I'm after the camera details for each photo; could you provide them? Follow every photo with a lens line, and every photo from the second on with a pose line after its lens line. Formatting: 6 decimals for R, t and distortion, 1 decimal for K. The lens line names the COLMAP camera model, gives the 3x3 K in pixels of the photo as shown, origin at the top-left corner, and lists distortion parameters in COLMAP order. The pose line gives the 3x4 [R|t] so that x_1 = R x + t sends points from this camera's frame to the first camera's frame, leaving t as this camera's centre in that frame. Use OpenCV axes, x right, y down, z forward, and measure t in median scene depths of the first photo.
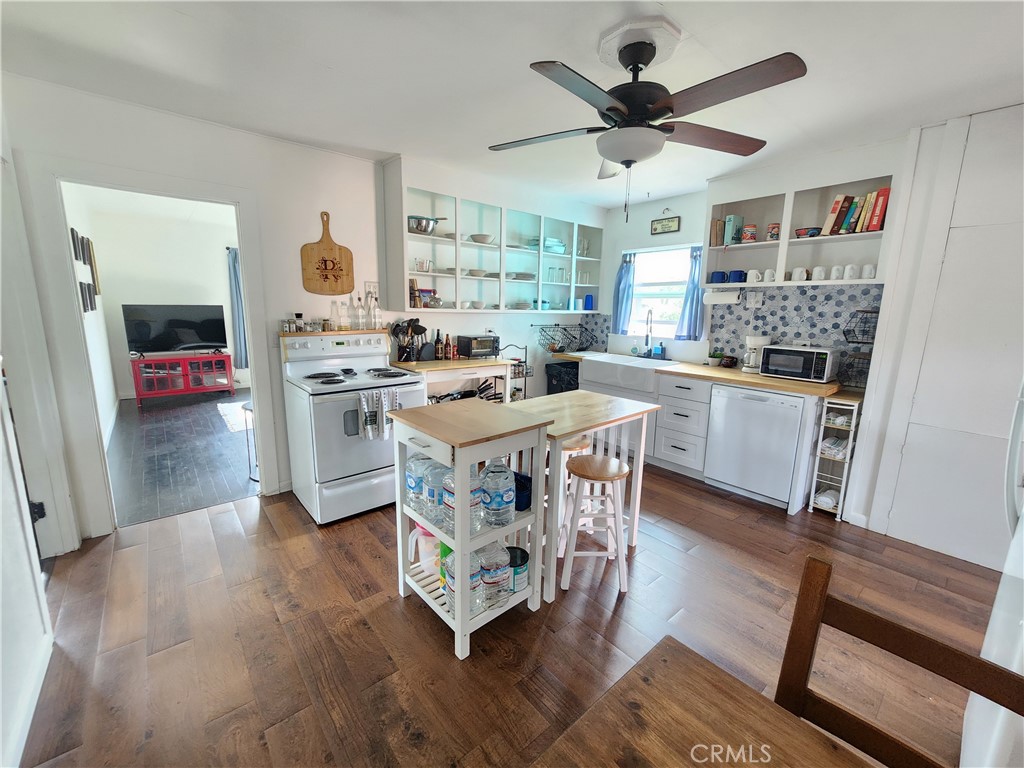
lens RADIAL K [[416.7, 0, 518.6], [0, 416.7, 378.8], [0, 0, 1]] dist [0.005798, -0.000388]
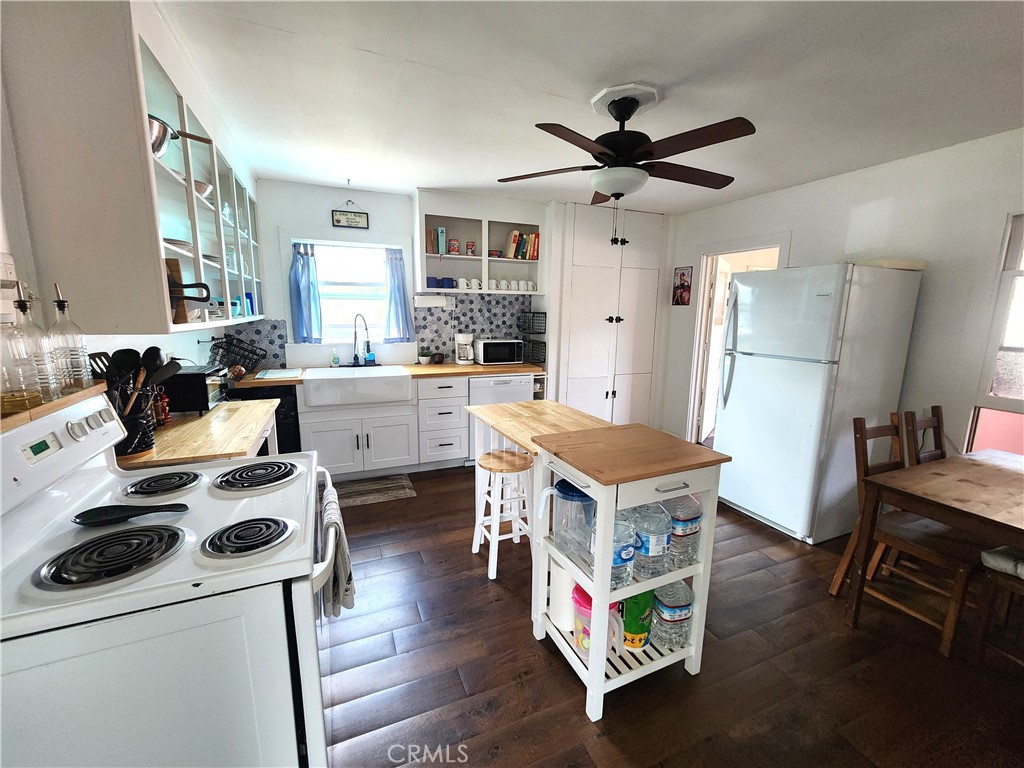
lens RADIAL K [[416.7, 0, 510.7], [0, 416.7, 381.1], [0, 0, 1]] dist [0.005798, -0.000388]
pose [[0.315447, -0.175760, 0.932524, -0.530849], [0.157232, 0.978795, 0.131294, -0.105651], [-0.935827, 0.105206, 0.336393, 0.486758]]
